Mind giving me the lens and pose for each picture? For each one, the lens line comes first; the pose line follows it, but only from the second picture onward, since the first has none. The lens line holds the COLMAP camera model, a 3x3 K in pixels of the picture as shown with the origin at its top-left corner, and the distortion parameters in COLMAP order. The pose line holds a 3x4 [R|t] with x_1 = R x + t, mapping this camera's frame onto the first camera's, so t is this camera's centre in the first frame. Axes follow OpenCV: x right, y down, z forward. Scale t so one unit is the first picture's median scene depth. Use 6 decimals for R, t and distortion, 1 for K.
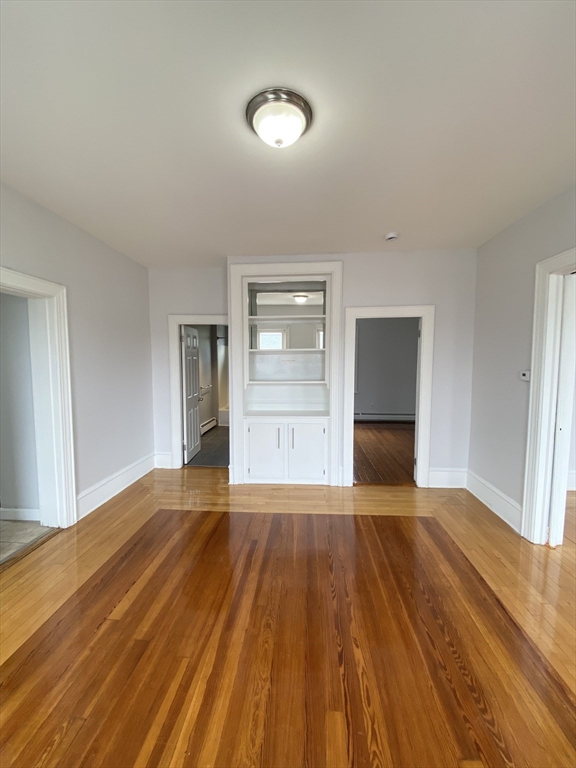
lens RADIAL K [[314.5, 0, 288.0], [0, 314.5, 384.0], [0, 0, 1]] dist [-0.001306, -0.000190]
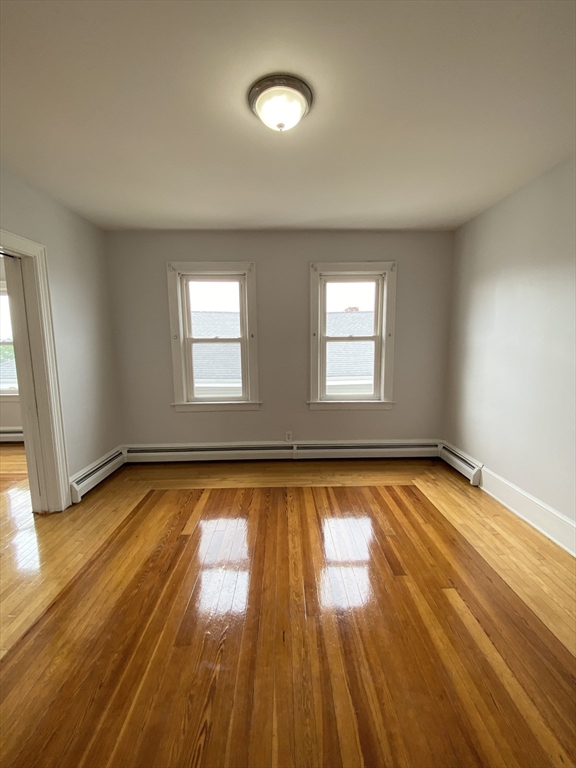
lens RADIAL K [[314.5, 0, 288.0], [0, 314.5, 384.0], [0, 0, 1]] dist [-0.001306, -0.000190]
pose [[-0.996298, 0.020947, -0.083382, 0.039579], [0.003002, 0.977750, 0.209754, -0.125739], [0.085920, 0.208727, -0.974192, 1.765900]]
